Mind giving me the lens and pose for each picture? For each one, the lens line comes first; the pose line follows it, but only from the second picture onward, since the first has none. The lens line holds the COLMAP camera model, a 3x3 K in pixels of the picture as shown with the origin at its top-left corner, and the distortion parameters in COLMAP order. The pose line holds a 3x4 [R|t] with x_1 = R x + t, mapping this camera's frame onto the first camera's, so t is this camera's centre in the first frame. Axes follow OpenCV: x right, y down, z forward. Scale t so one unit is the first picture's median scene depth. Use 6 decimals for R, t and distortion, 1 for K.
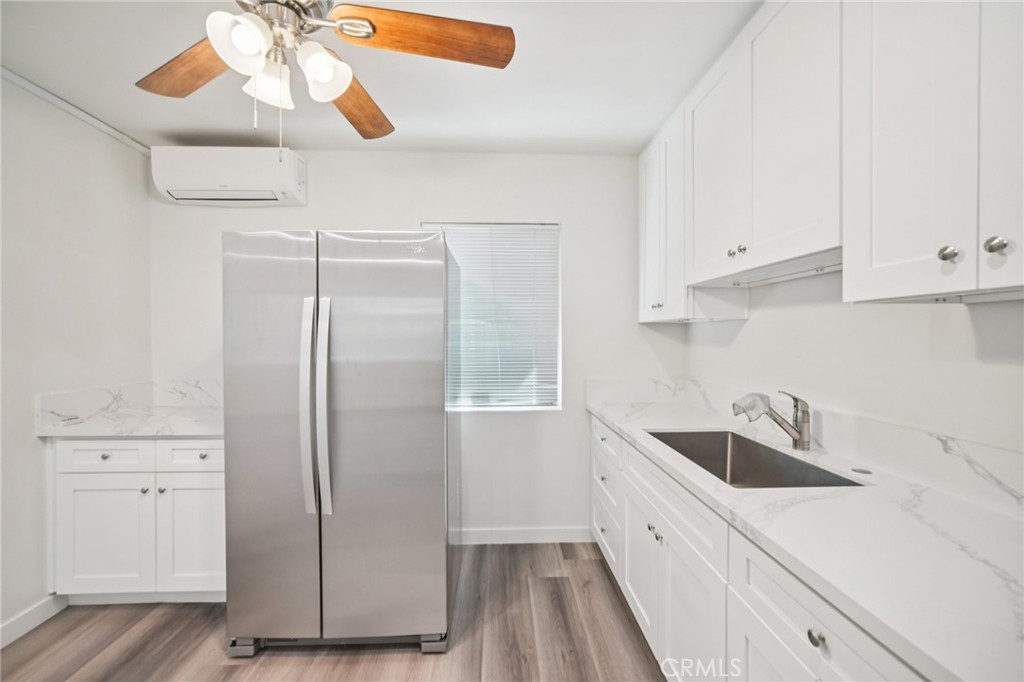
lens RADIAL K [[414.5, 0, 508.3], [0, 414.5, 339.3], [0, 0, 1]] dist [-0.016025, 0.007517]
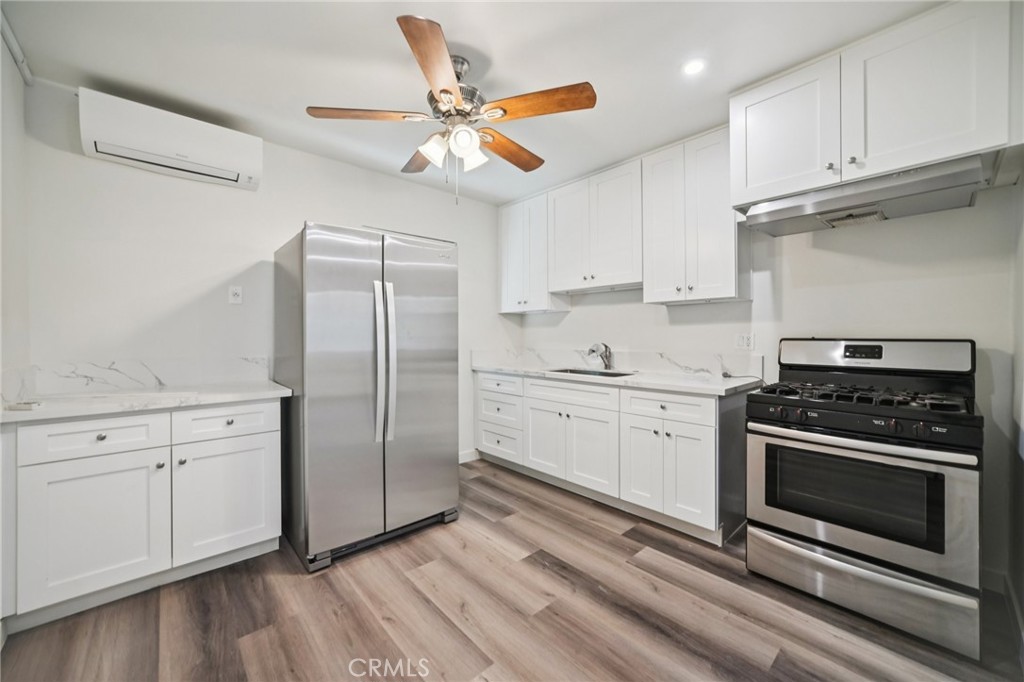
lens RADIAL K [[393.8, 0, 509.5], [0, 393.8, 336.0], [0, 0, 1]] dist [-0.015912, 0.005656]
pose [[0.767876, -0.002915, 0.640592, -0.930249], [0.007387, 0.999963, -0.004305, 0.081413], [-0.640556, 0.008038, 0.767870, -0.255911]]
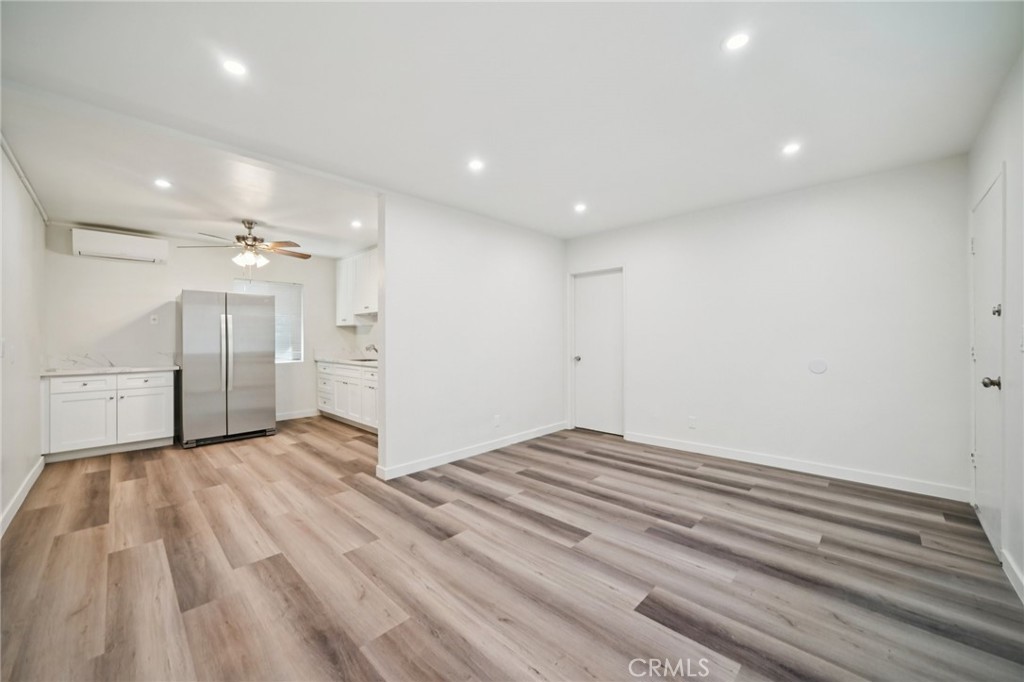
lens RADIAL K [[387.1, 0, 497.0], [0, 387.1, 337.1], [0, 0, 1]] dist [0.008125, 0.000126]
pose [[0.735160, -0.002569, 0.677888, -0.867150], [0.014312, 0.999829, -0.011731, 0.105936], [-0.677742, 0.018326, 0.735071, -2.147292]]
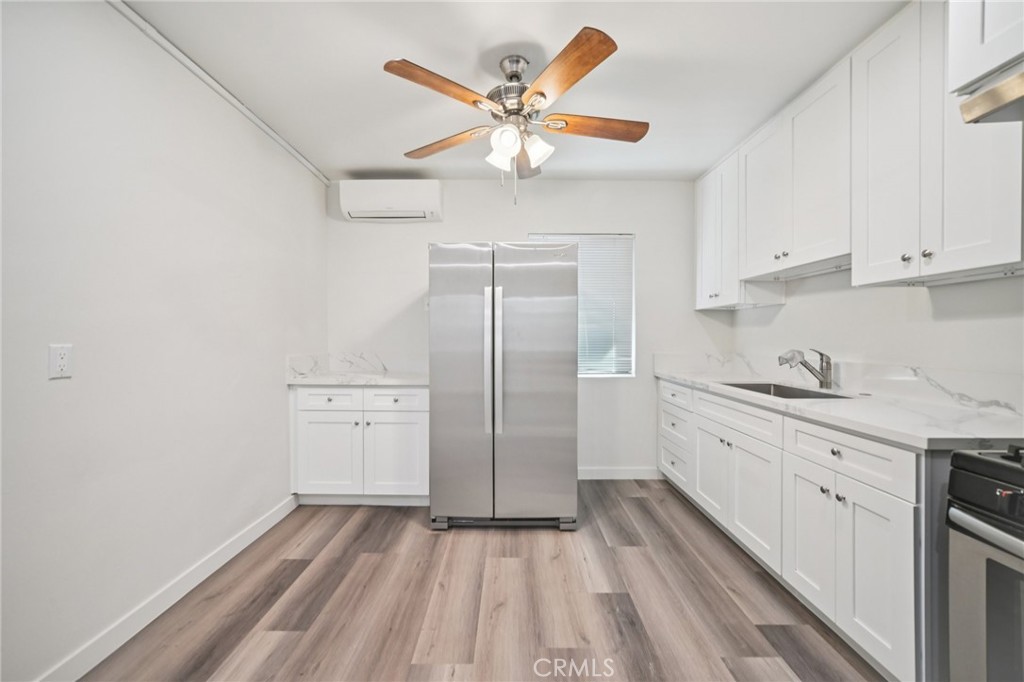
lens RADIAL K [[409.3, 0, 509.0], [0, 409.3, 338.5], [0, 0, 1]] dist [-0.020221, 0.009644]
pose [[0.999337, 0.001938, -0.036359, -0.334606], [-0.002056, 0.999993, -0.003216, 0.083261], [0.036353, 0.003288, 0.999334, -0.448276]]
